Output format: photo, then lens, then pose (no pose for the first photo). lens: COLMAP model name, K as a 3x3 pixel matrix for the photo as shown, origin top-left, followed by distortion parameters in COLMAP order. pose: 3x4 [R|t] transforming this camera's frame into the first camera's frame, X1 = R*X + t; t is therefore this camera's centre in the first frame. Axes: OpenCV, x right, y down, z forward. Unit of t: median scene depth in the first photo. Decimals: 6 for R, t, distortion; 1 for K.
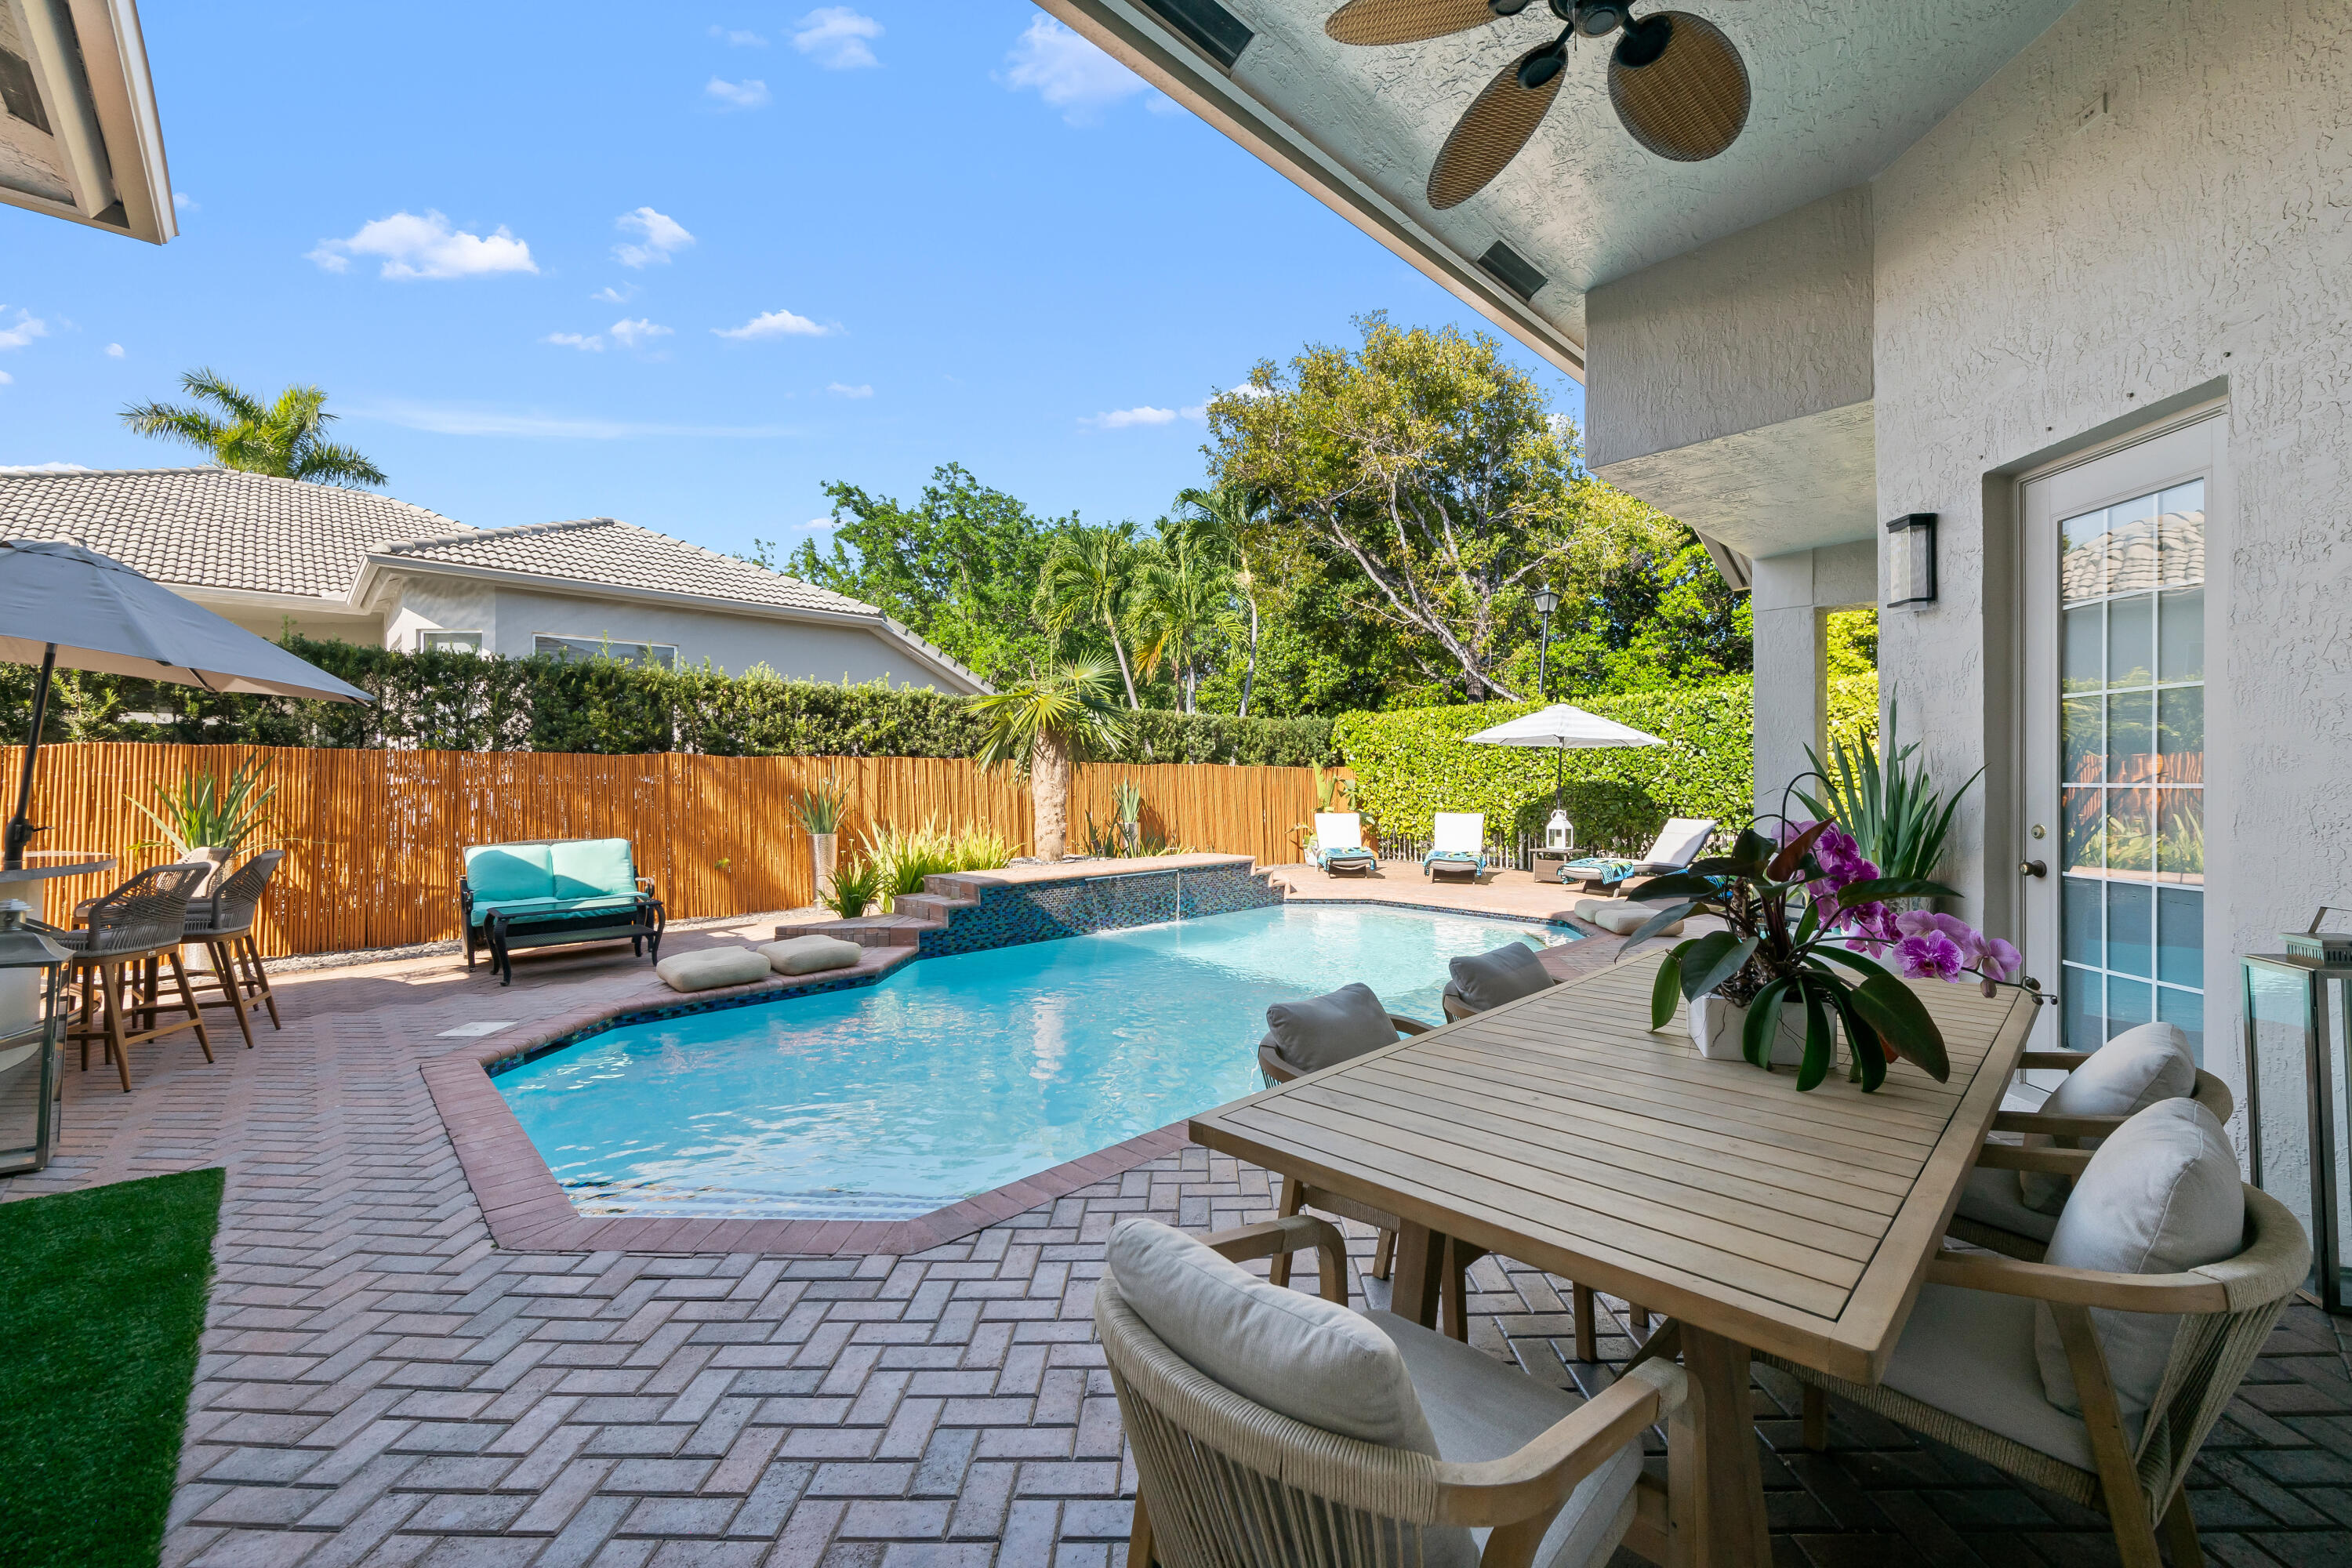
lens RADIAL K [[933.3, 0, 1188.0], [0, 933.3, 794.1], [0, 0, 1]] dist [0.001706, -0.003253]
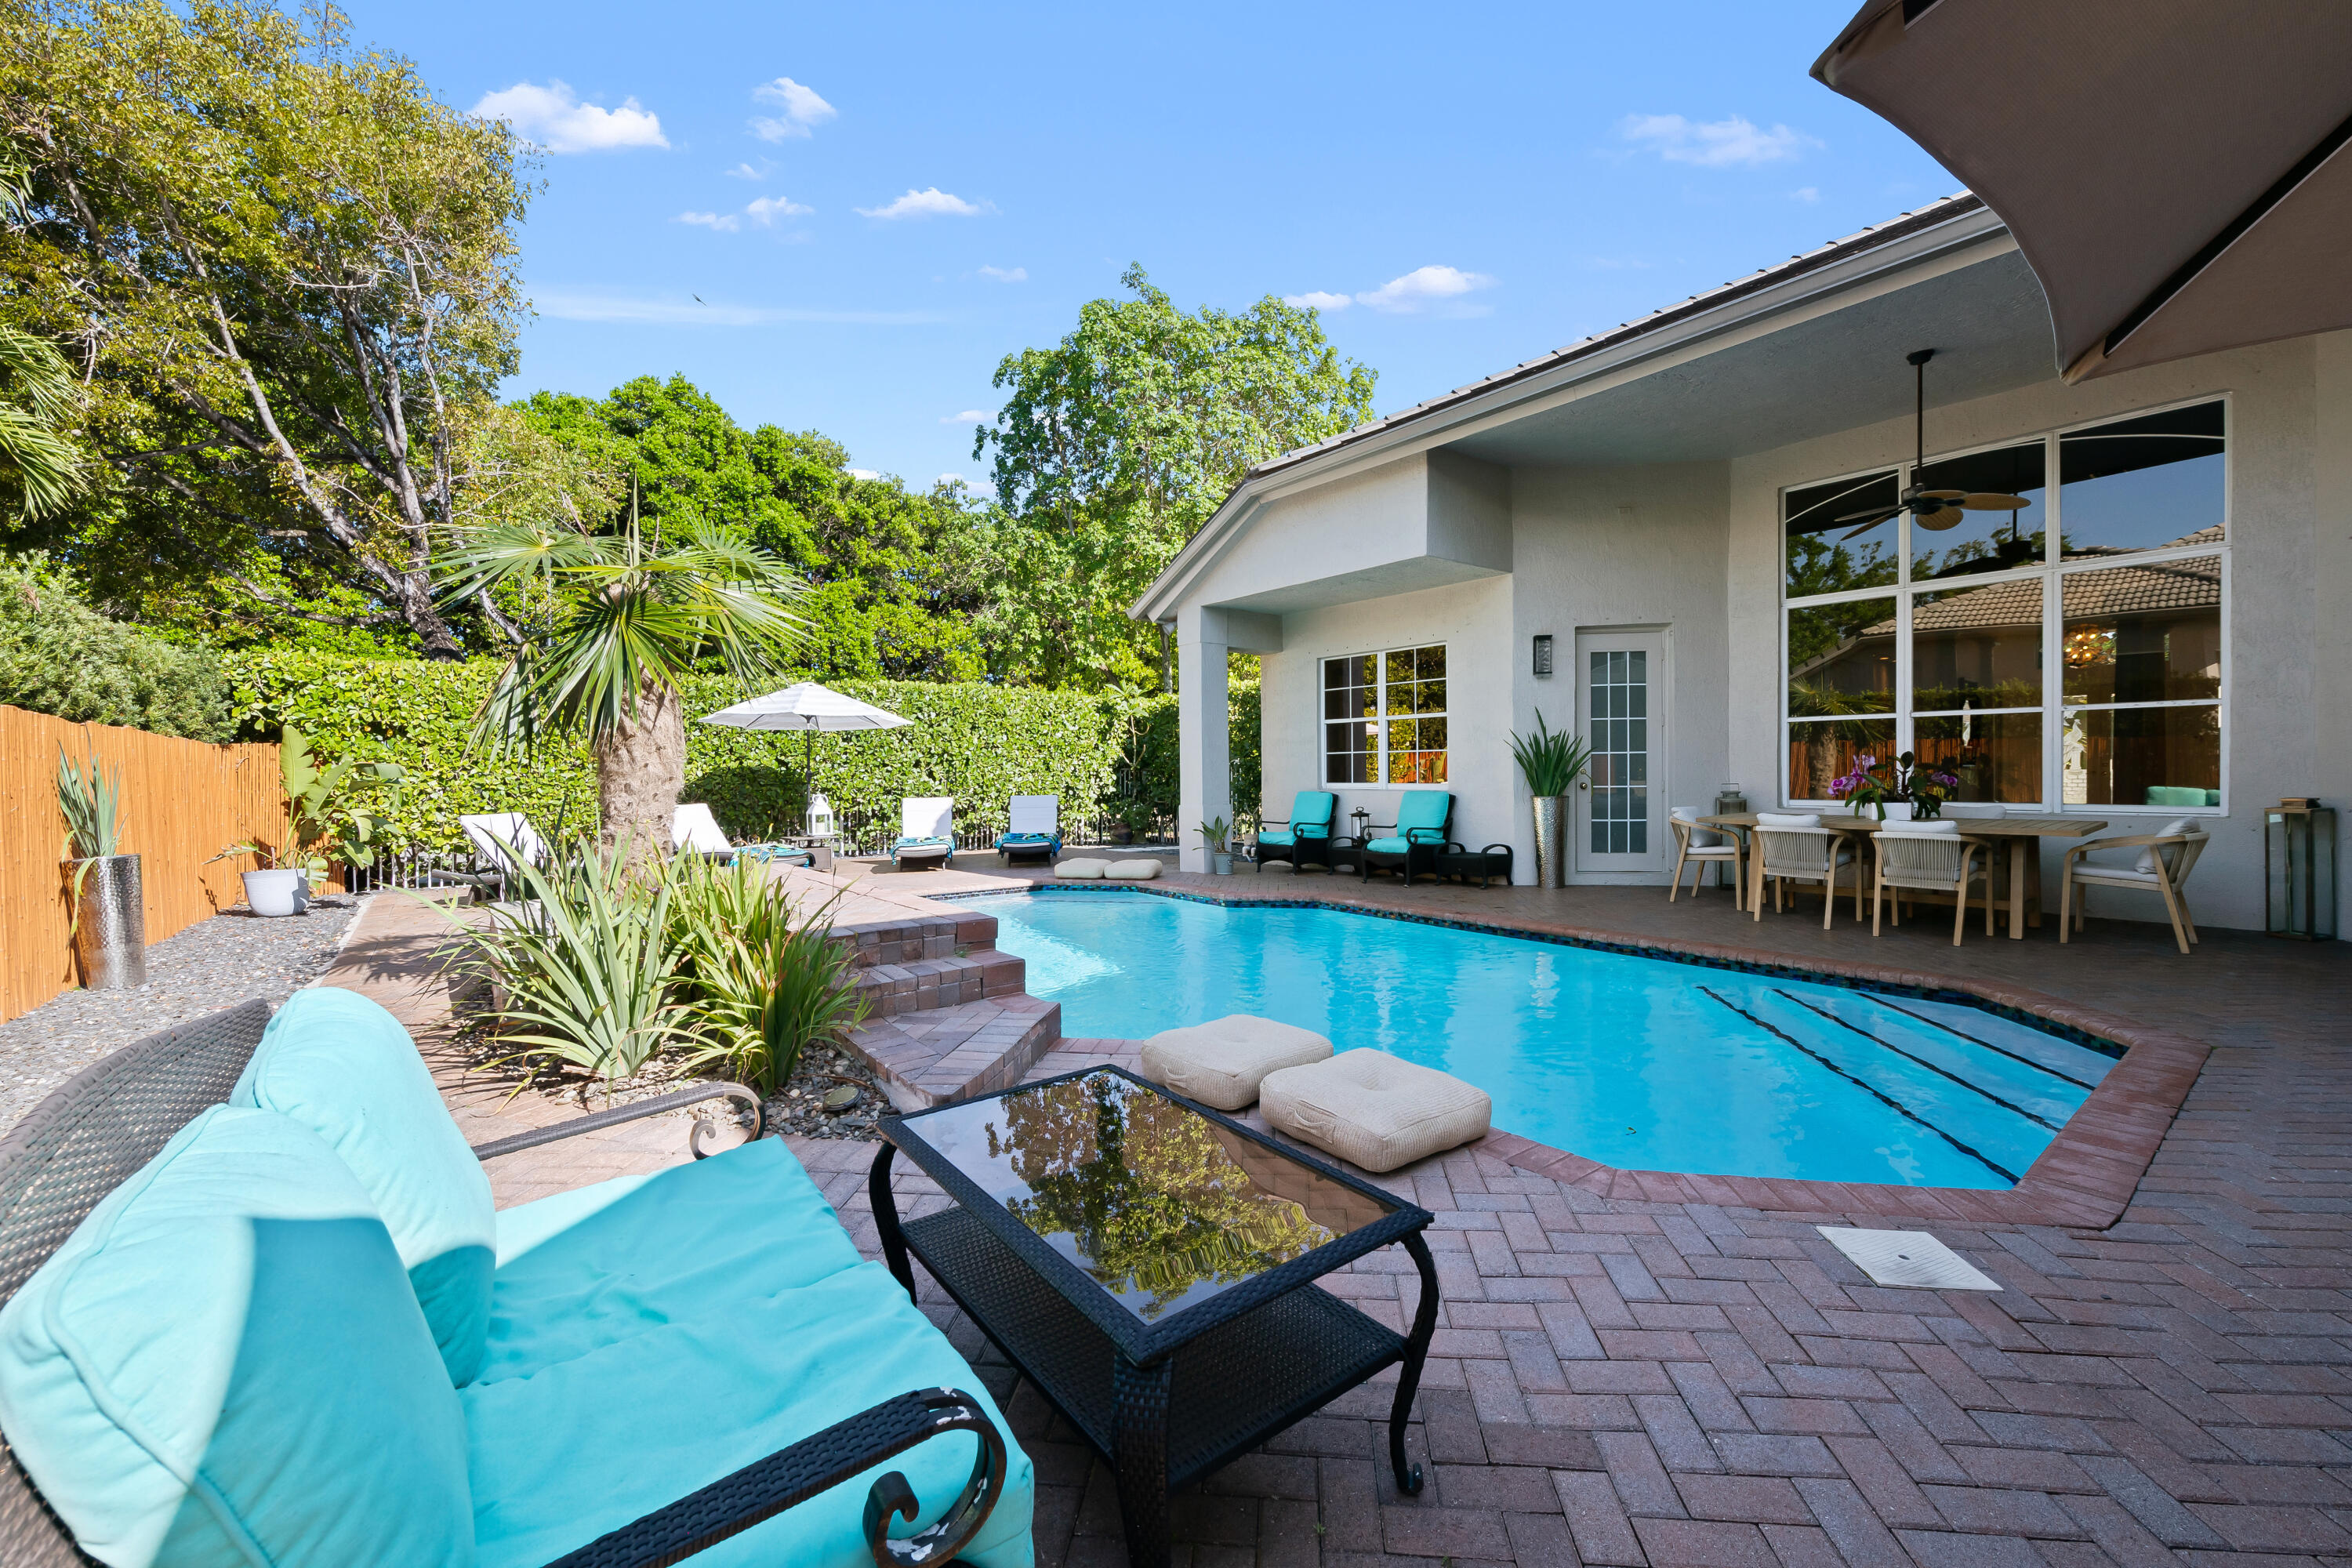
lens RADIAL K [[928.4, 0, 1187.6], [0, 928.4, 782.5], [0, 0, 1]] dist [0.000449, -0.002709]
pose [[0.094009, -0.008458, 0.995535, -0.506006], [0.024222, 0.999687, 0.006206, 0.008281], [-0.995277, 0.023531, 0.094184, 0.539995]]
